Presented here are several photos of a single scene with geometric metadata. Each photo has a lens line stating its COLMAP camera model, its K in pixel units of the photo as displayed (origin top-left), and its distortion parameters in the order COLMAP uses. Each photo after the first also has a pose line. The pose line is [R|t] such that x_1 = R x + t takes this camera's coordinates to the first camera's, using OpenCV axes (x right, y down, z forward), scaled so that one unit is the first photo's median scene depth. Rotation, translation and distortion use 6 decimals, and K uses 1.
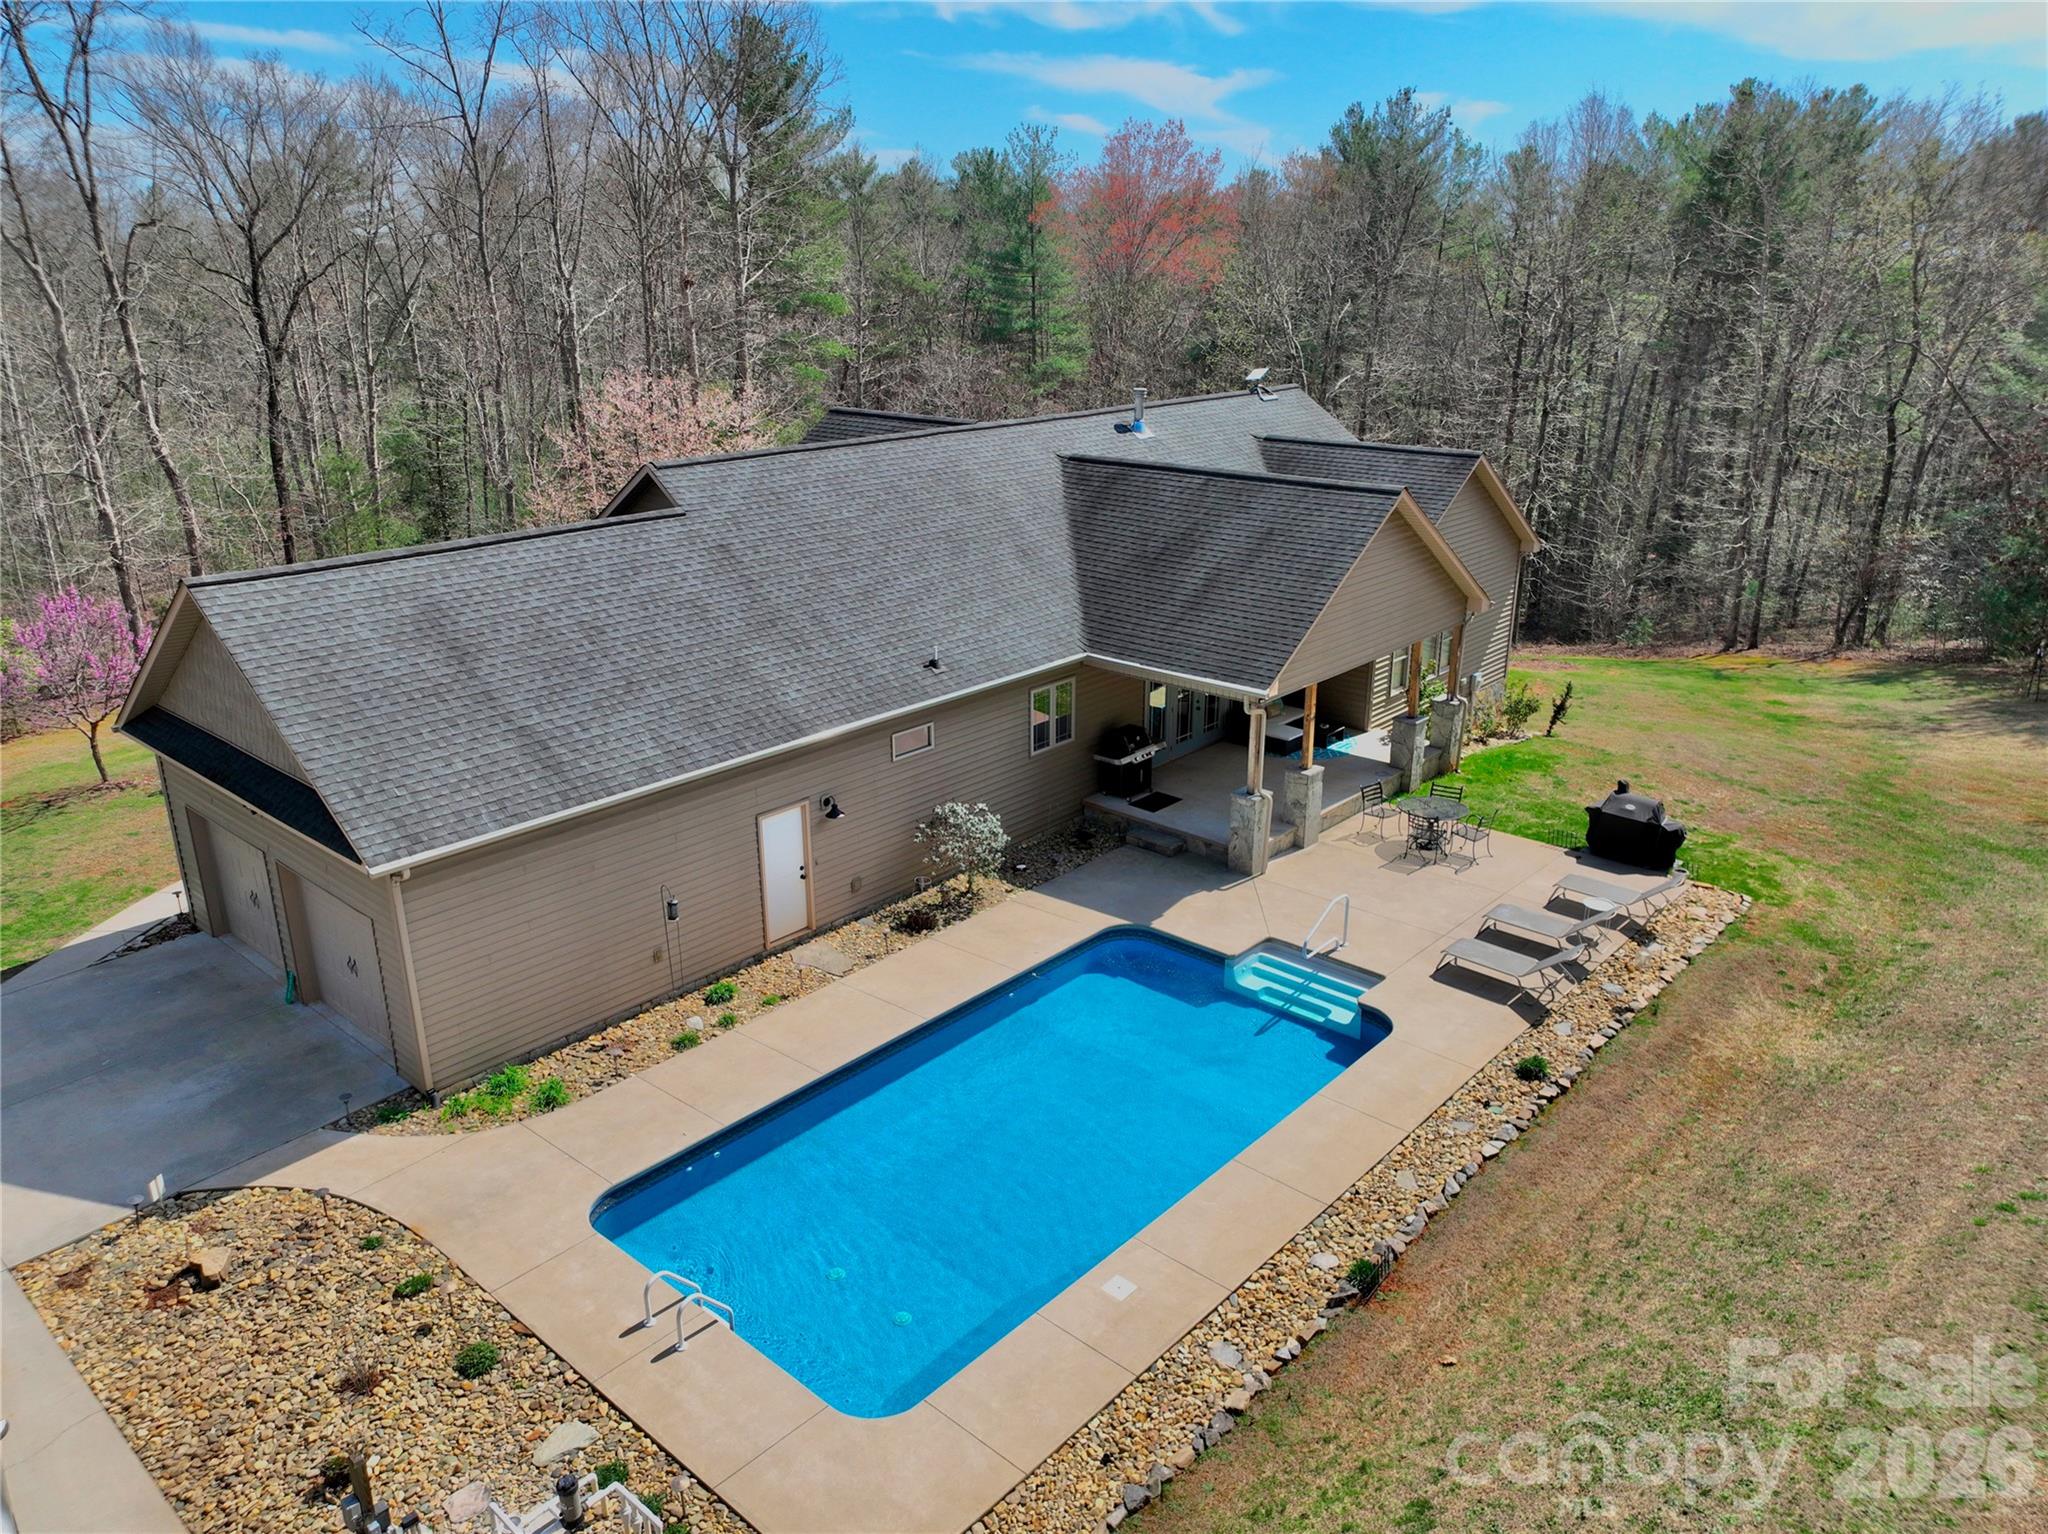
lens RADIAL K [[1446.2, 0, 1002.4], [0, 1446.2, 760.6], [0, 0, 1]] dist [0.014431, 0.009272]
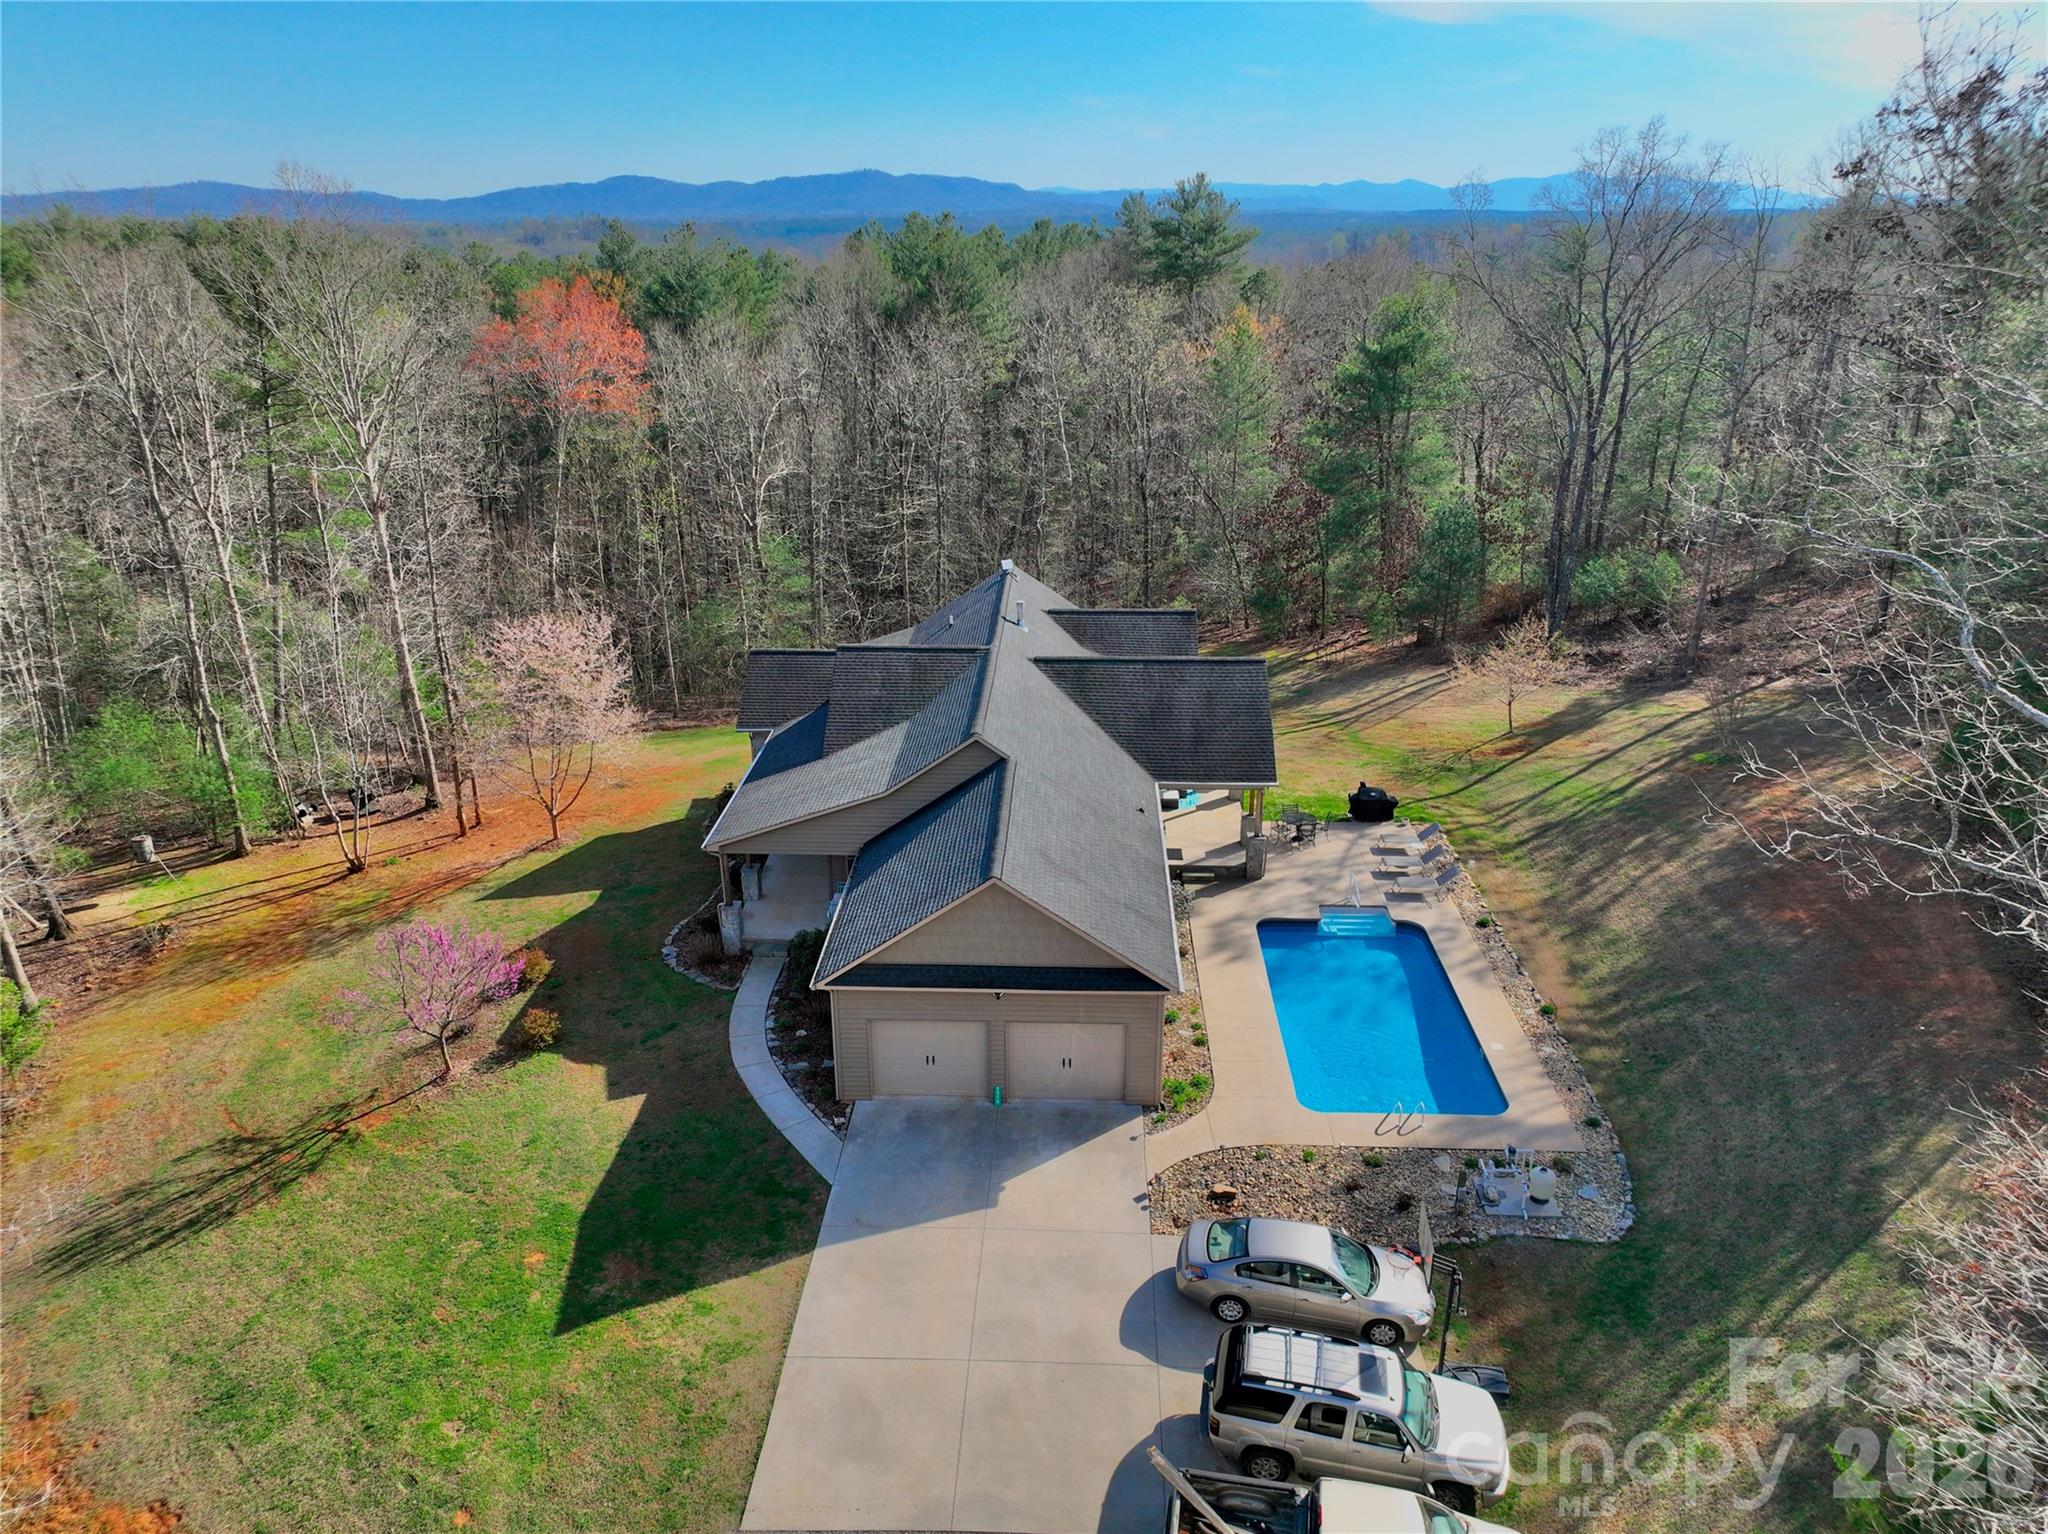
lens RADIAL K [[1428.7, 0, 1024.0], [0, 1428.7, 767.0], [0, 0, 1]] dist [0.000813, -0.001054]
pose [[0.769653, -0.224905, 0.597538, -1.199999], [0.205521, 0.973360, 0.101639, -0.329299], [-0.604479, 0.044580, 0.795373, -0.306680]]
